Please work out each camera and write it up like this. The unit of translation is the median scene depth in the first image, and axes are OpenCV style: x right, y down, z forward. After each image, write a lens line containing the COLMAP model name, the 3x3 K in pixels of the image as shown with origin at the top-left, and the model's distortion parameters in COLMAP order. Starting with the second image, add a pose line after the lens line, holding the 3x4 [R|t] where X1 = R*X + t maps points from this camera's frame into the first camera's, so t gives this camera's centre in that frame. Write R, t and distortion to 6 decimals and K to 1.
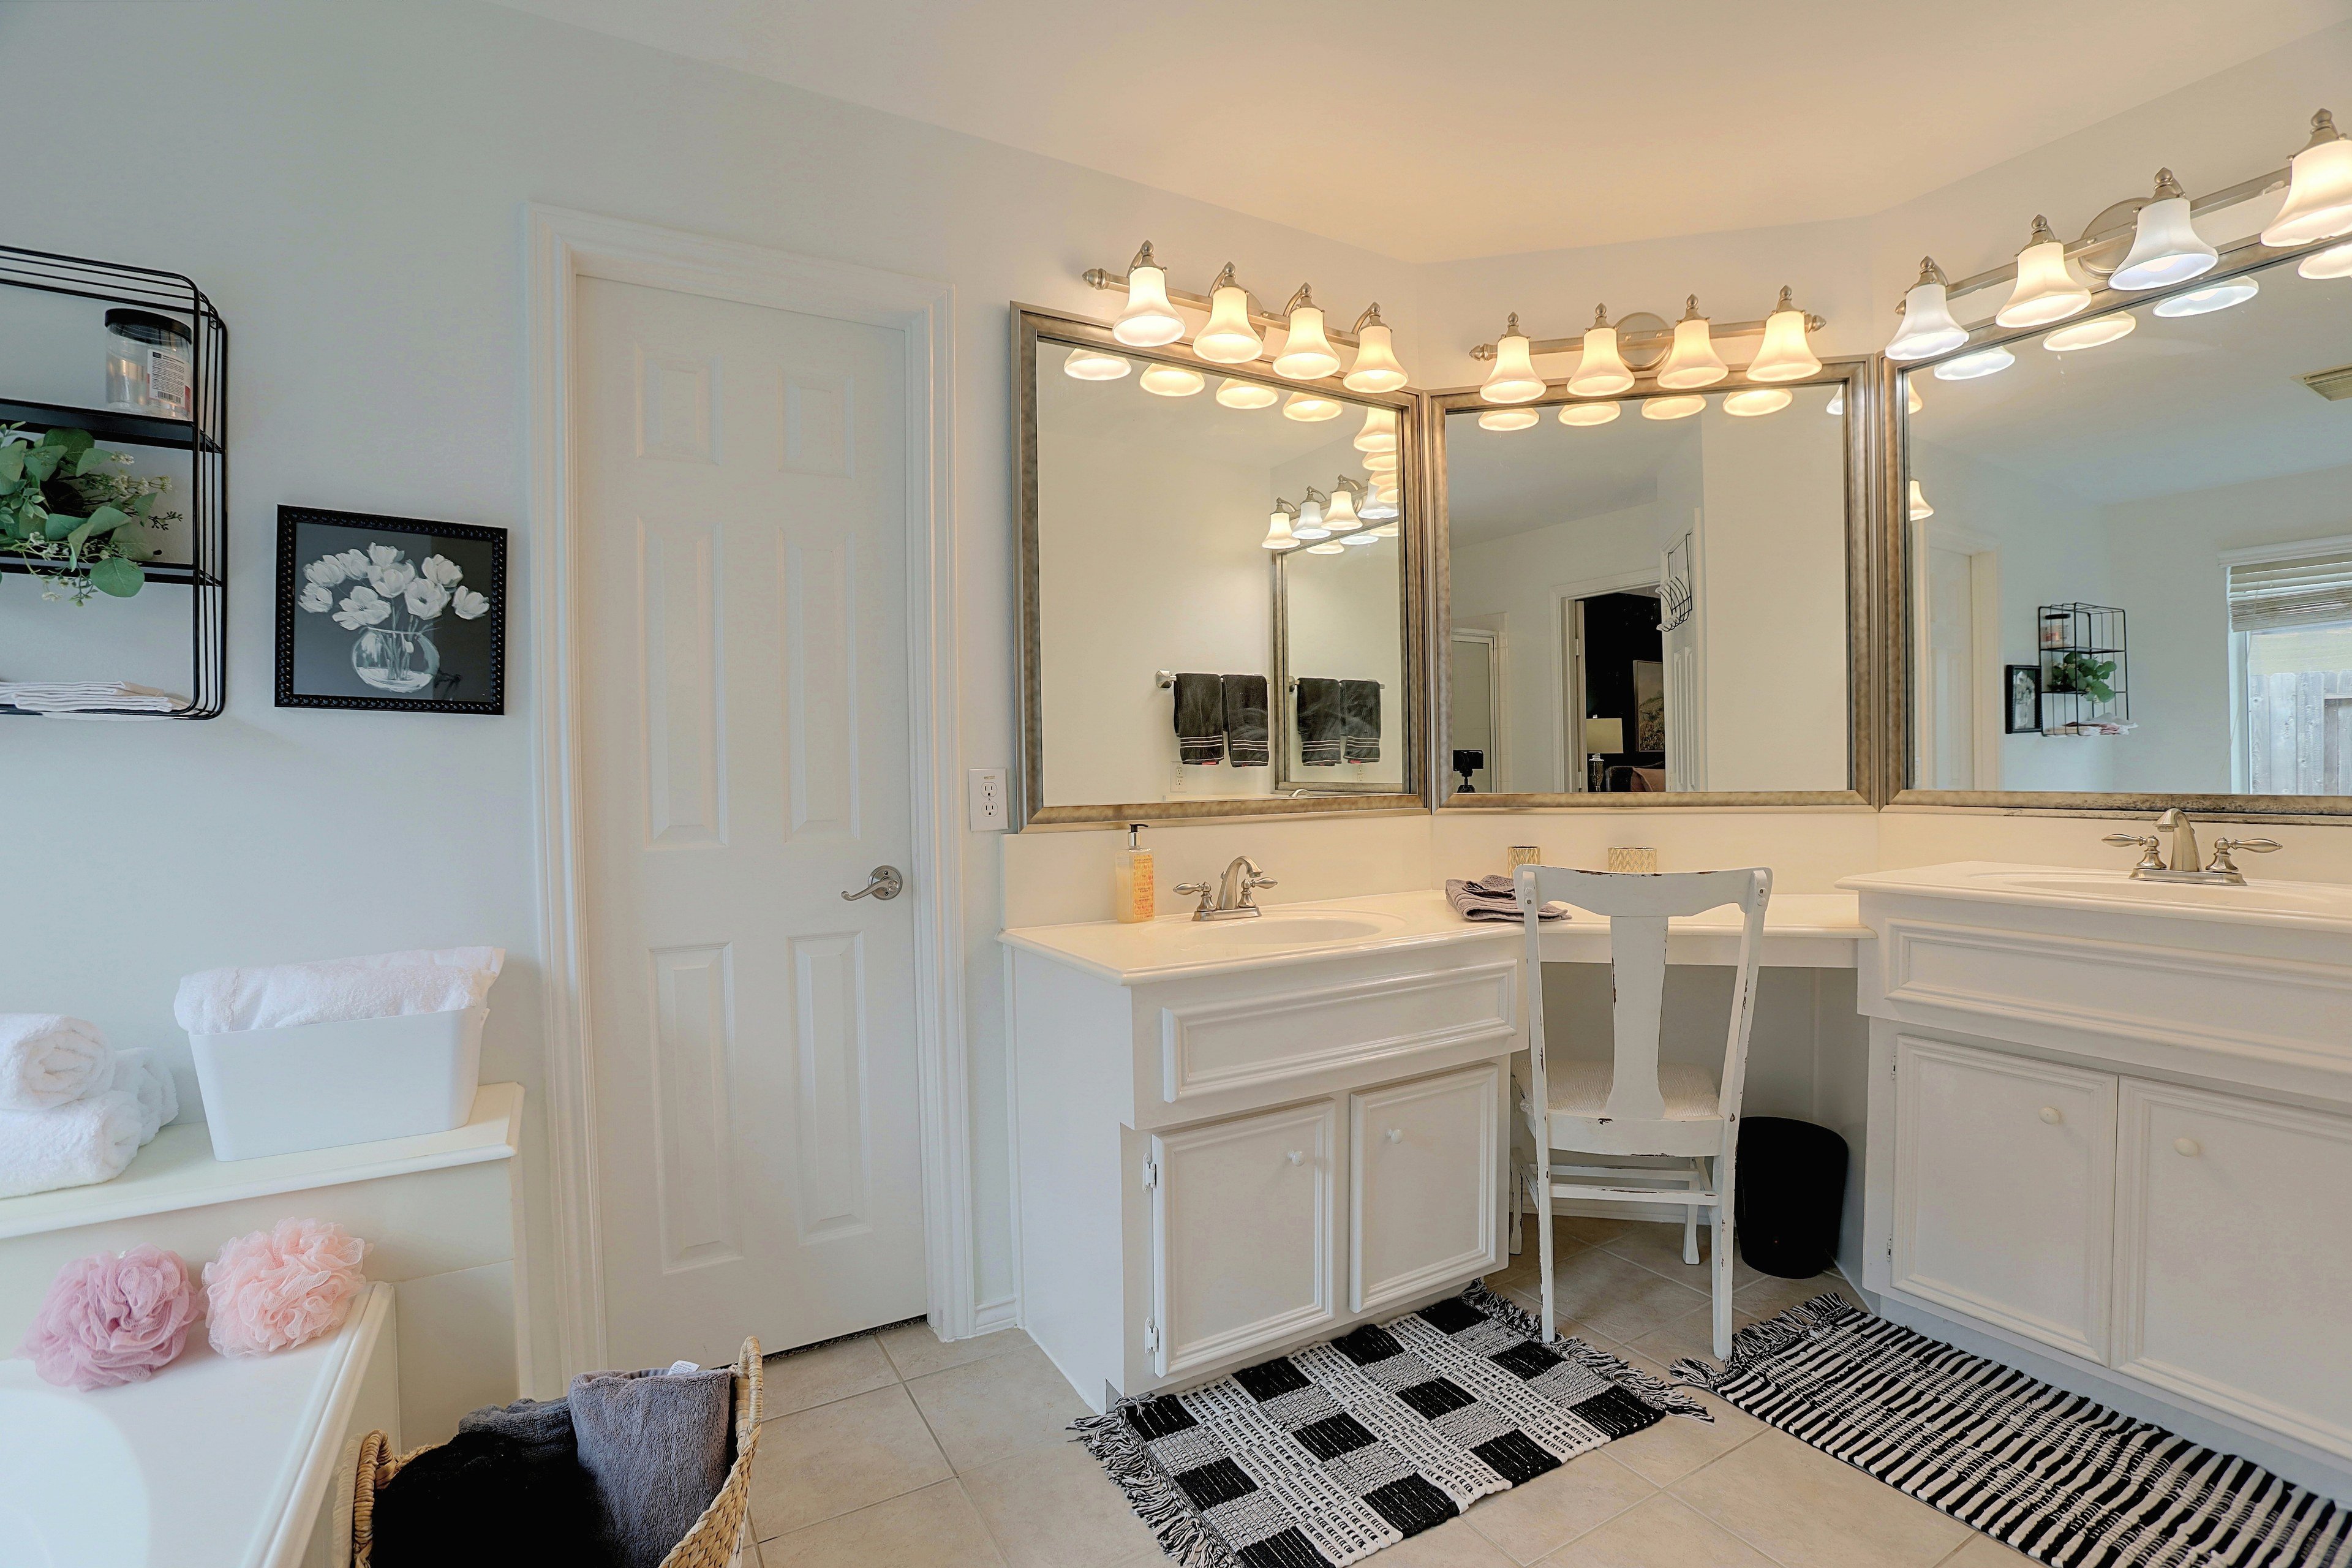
lens RADIAL K [[1143.0, 0, 1180.6], [0, 1143.0, 786.5], [0, 0, 1]] dist [-0.028309, 0.001632]
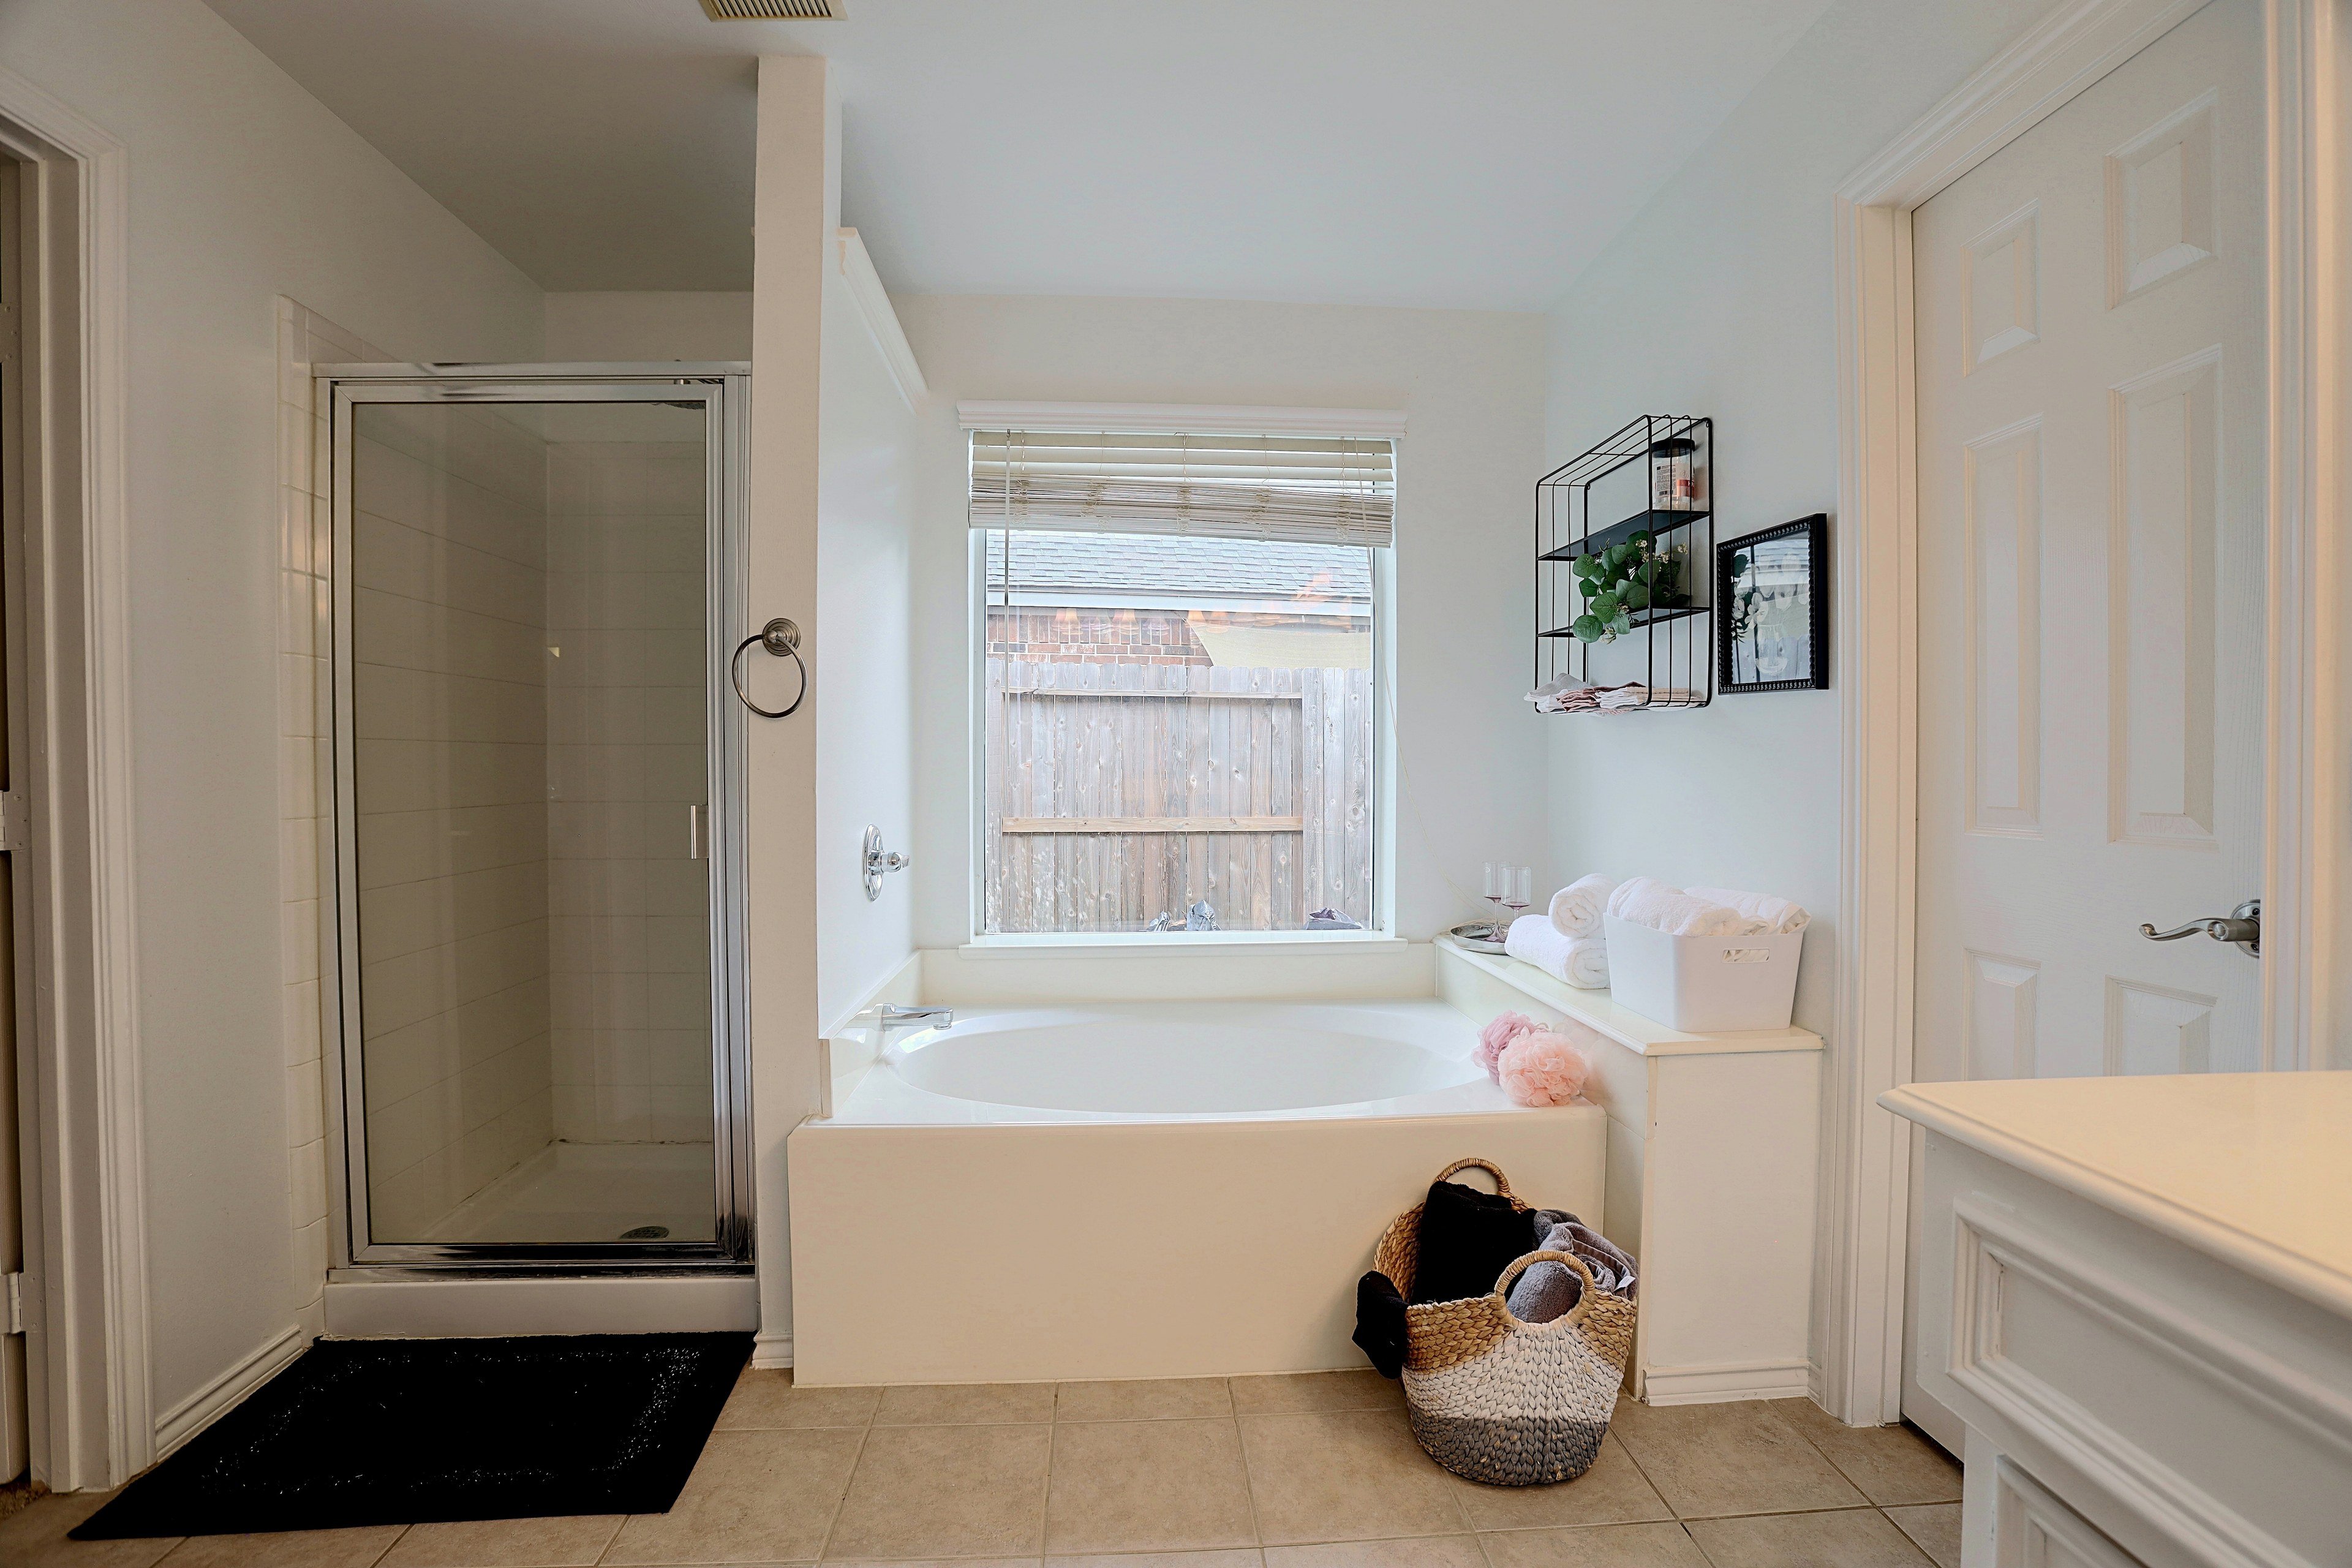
lens RADIAL K [[1143.0, 0, 1180.6], [0, 1143.0, 786.5], [0, 0, 1]] dist [-0.028309, 0.001632]
pose [[-0.510396, 0.024349, -0.859595, 0.656548], [-0.005613, 0.999483, 0.031644, -0.001662], [0.859921, 0.020976, -0.509996, 1.086181]]
